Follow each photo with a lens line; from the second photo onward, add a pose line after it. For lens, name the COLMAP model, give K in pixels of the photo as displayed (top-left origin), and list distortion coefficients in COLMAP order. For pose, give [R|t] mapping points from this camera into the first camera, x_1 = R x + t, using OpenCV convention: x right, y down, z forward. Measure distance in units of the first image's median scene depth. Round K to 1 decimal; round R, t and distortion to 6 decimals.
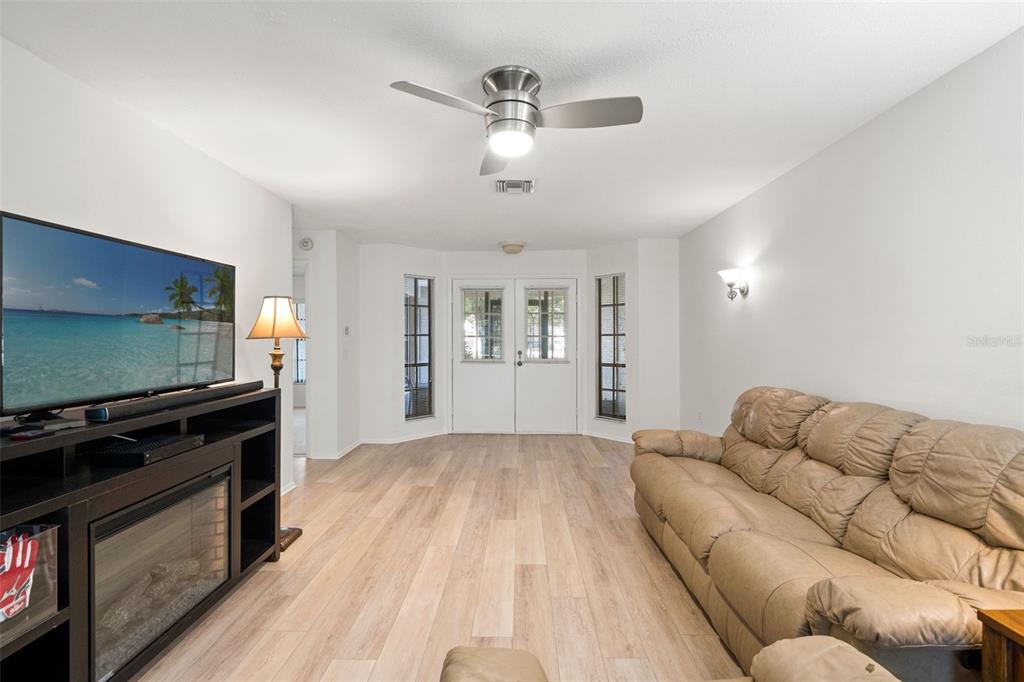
lens RADIAL K [[442.4, 0, 510.8], [0, 442.4, 333.7], [0, 0, 1]] dist [-0.000507, 0.001448]
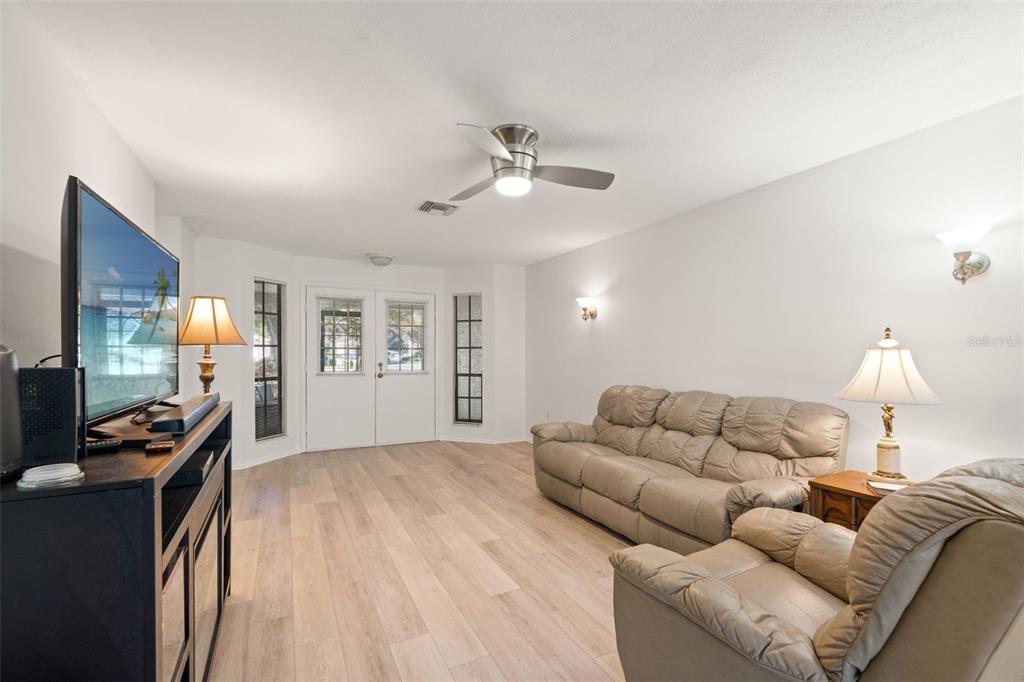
lens RADIAL K [[442.4, 0, 510.2], [0, 442.4, 351.4], [0, 0, 1]] dist [-0.000507, 0.001448]
pose [[0.878336, 0.005917, 0.478007, -0.434948], [-0.008635, 0.999957, 0.003489, 0.014562], [-0.477966, -0.007192, 0.878349, -0.047168]]
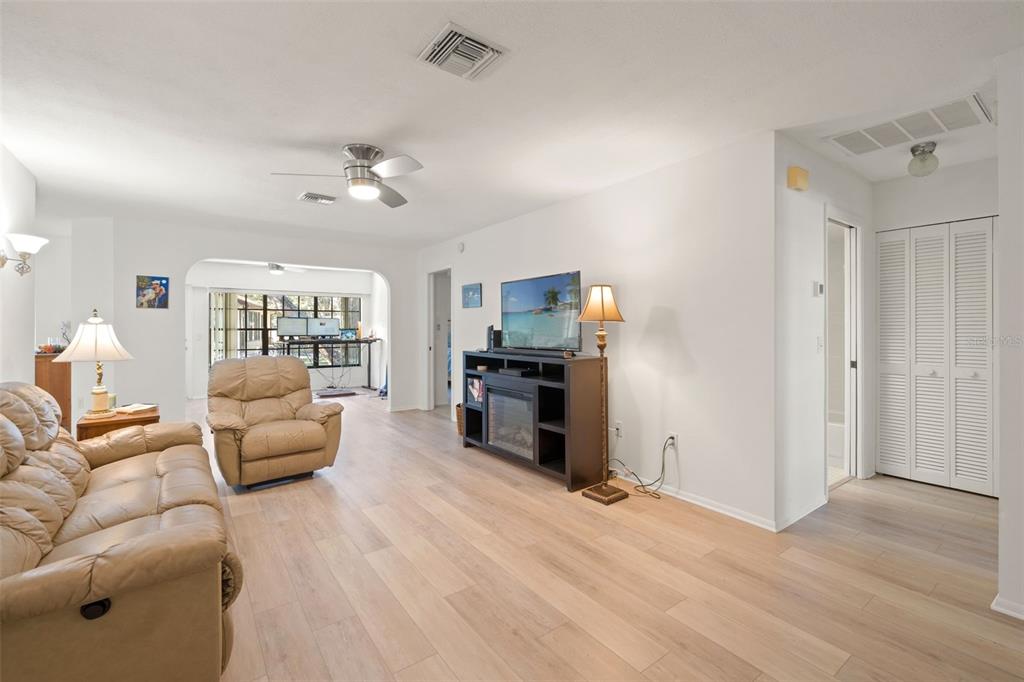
lens RADIAL K [[442.4, 0, 507.2], [0, 442.4, 330.9], [0, 0, 1]] dist [-0.000507, 0.001448]
pose [[-0.796526, 0.012373, -0.604477, 0.378740], [0.010131, 0.999923, 0.007118, 0.026636], [0.604519, -0.000454, -0.796591, 1.822307]]
